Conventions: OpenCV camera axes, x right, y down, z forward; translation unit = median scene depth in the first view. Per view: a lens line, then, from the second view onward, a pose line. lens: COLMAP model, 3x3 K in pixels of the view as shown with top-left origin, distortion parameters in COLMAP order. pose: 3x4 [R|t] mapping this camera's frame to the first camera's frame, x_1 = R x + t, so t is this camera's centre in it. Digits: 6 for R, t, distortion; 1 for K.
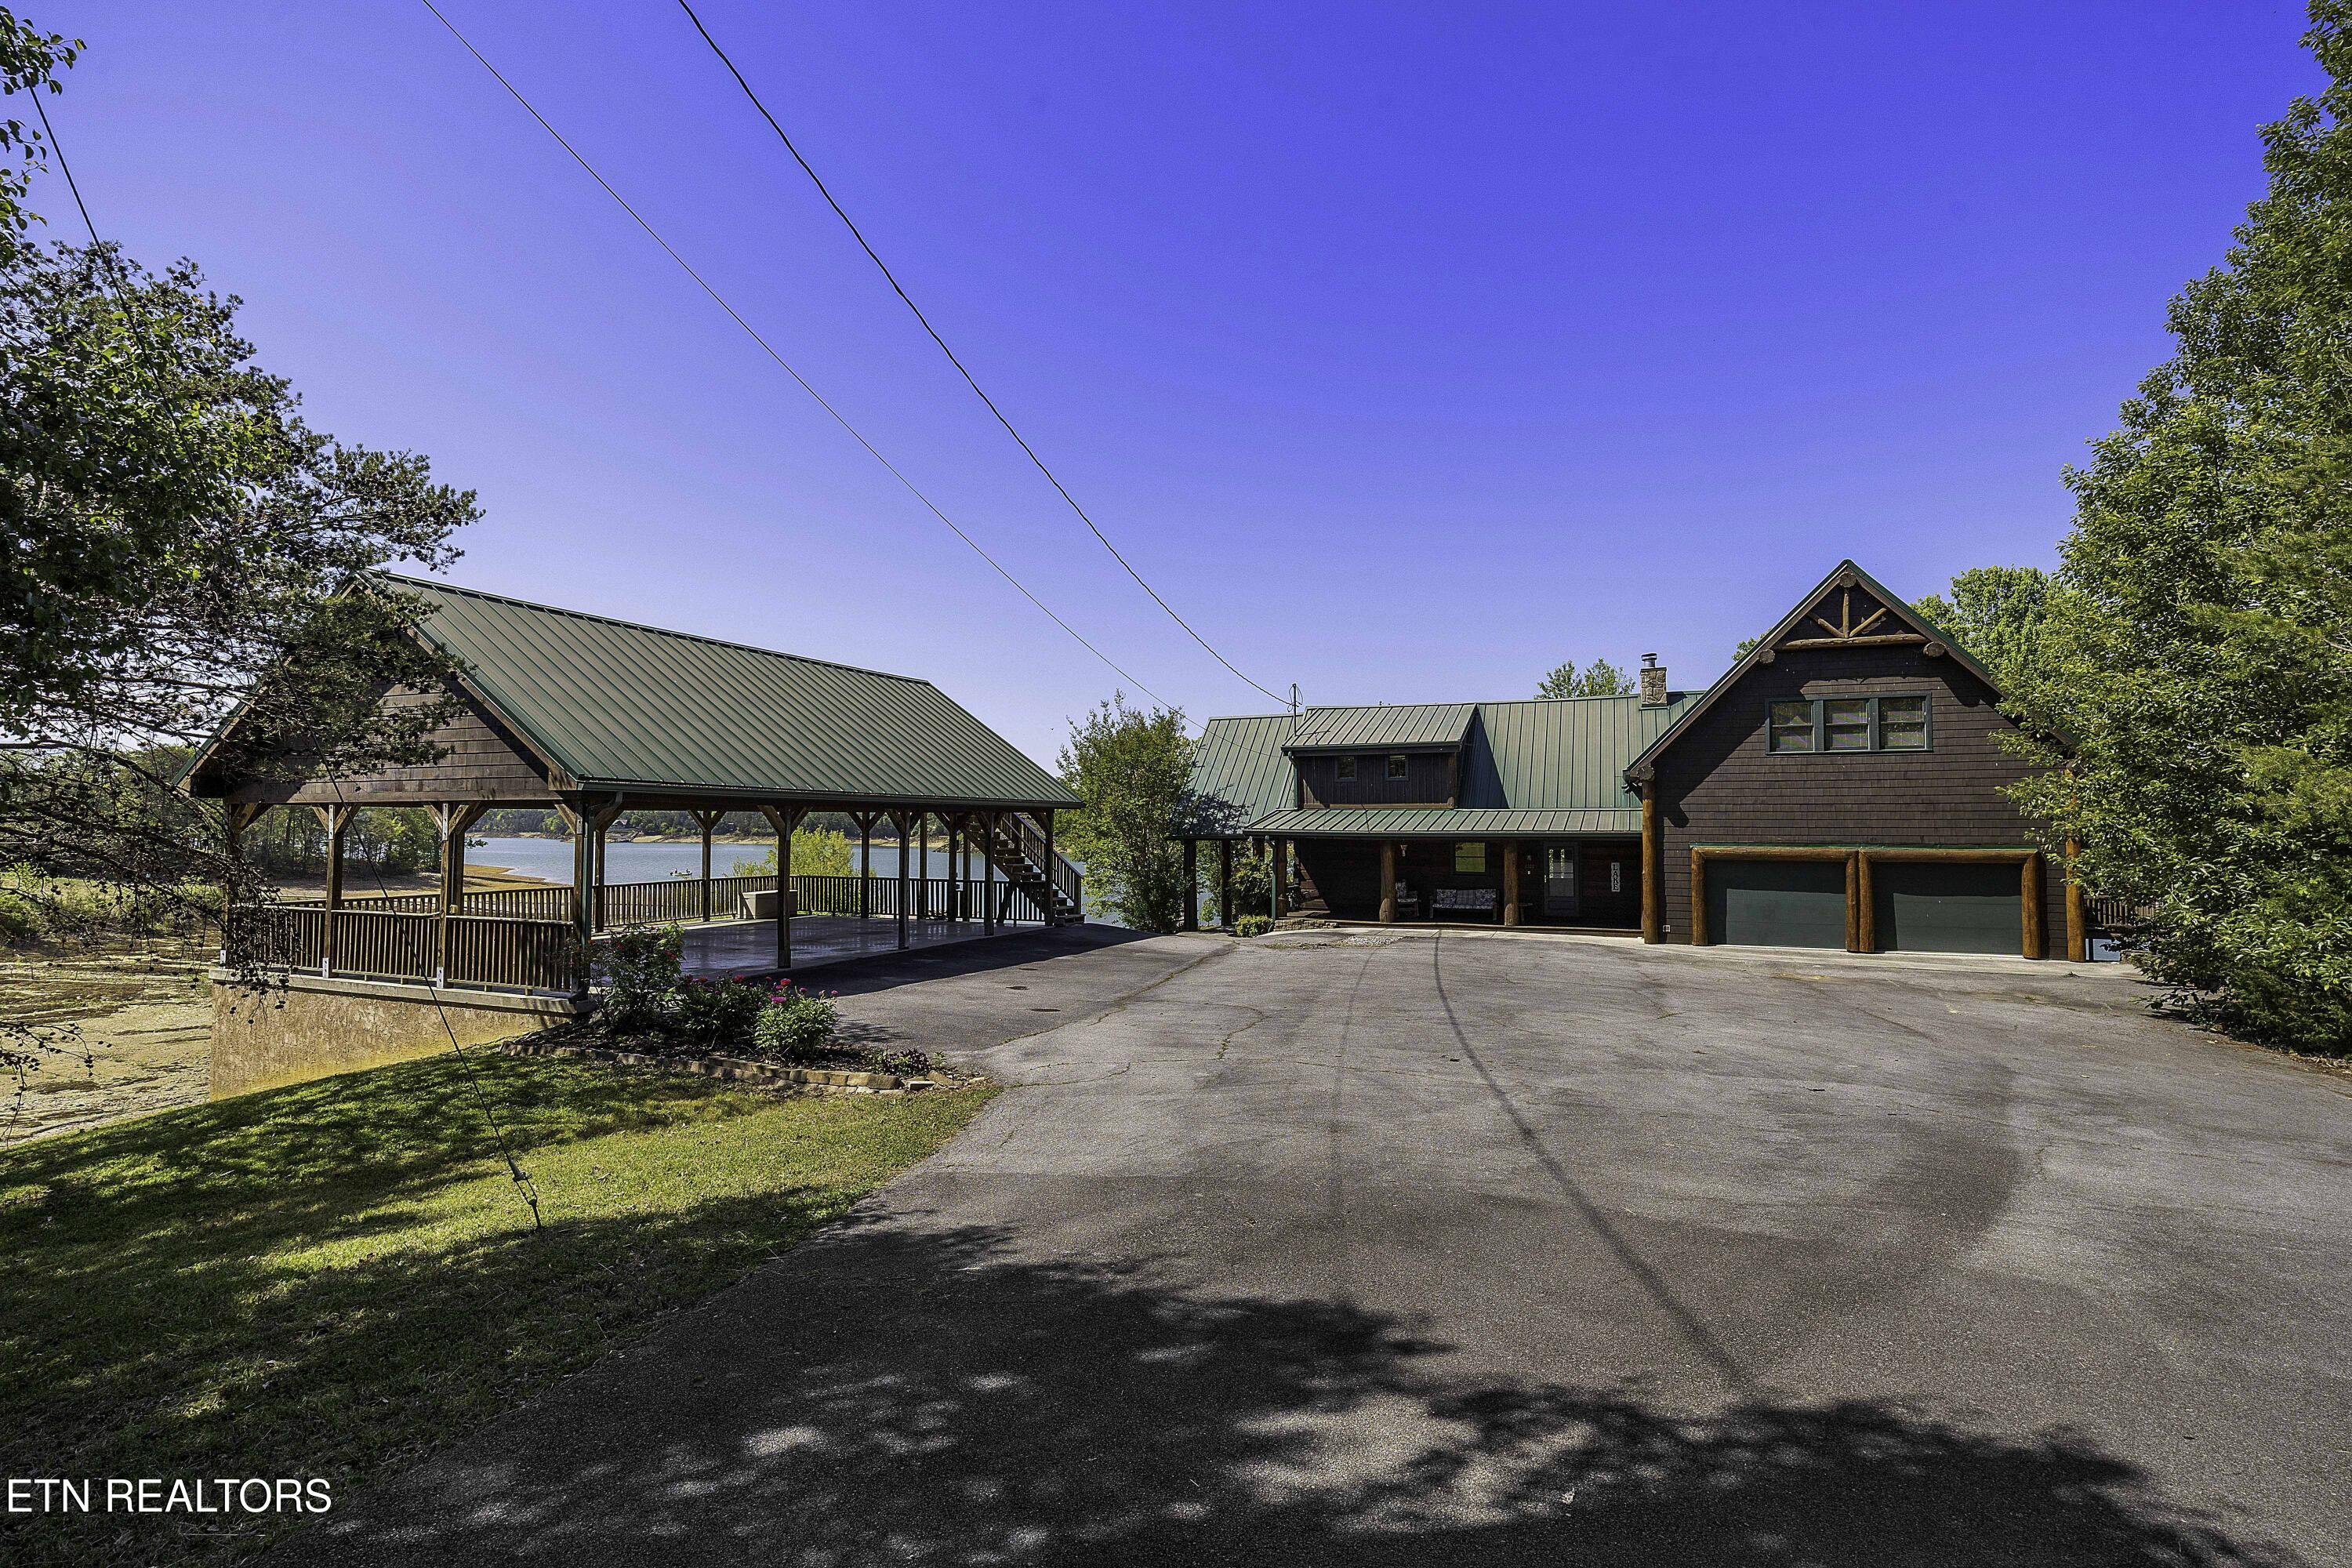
lens RADIAL K [[1191.9, 0, 1185.3], [0, 1191.9, 780.6], [0, 0, 1]] dist [-0.022183, -0.000526]
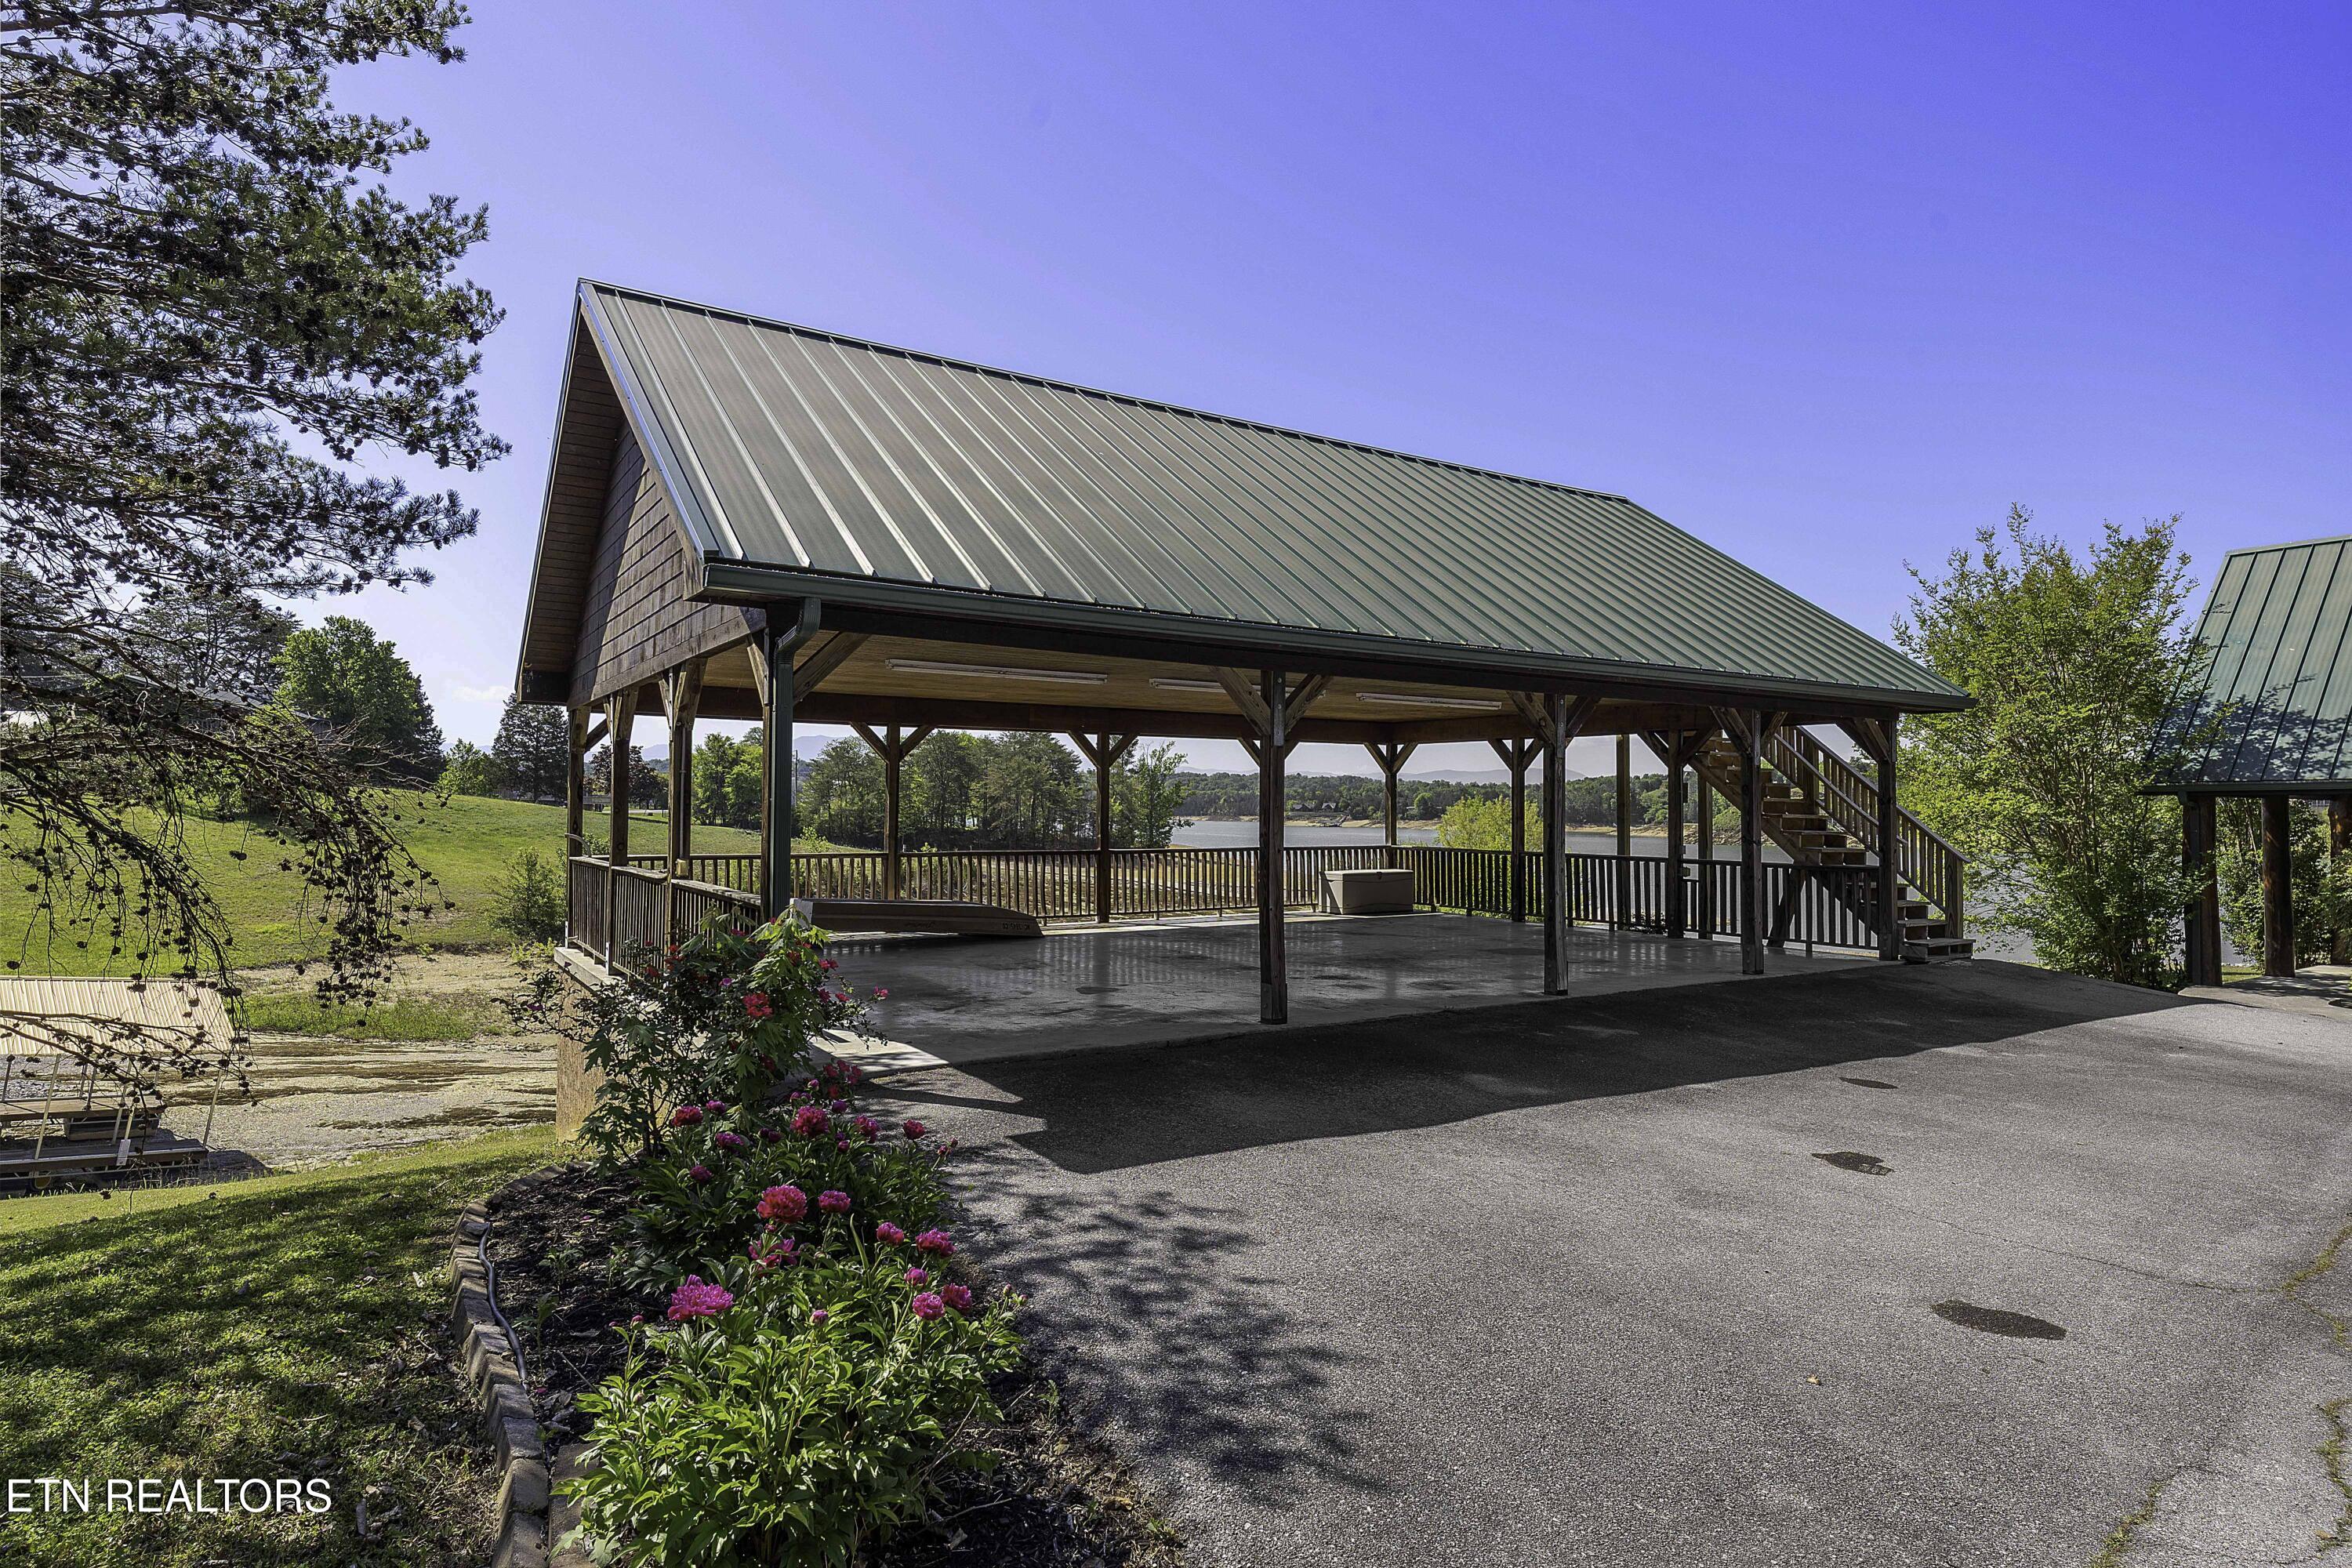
lens RADIAL K [[1317.5, 0, 1174.5], [0, 1317.5, 762.0], [0, 0, 1]] dist [0.002982, -0.001097]
pose [[0.840294, -0.012131, -0.541996, -0.065526], [0.010822, 0.999926, -0.005602, 0.041654], [0.542023, -0.001158, 0.840363, 0.391391]]
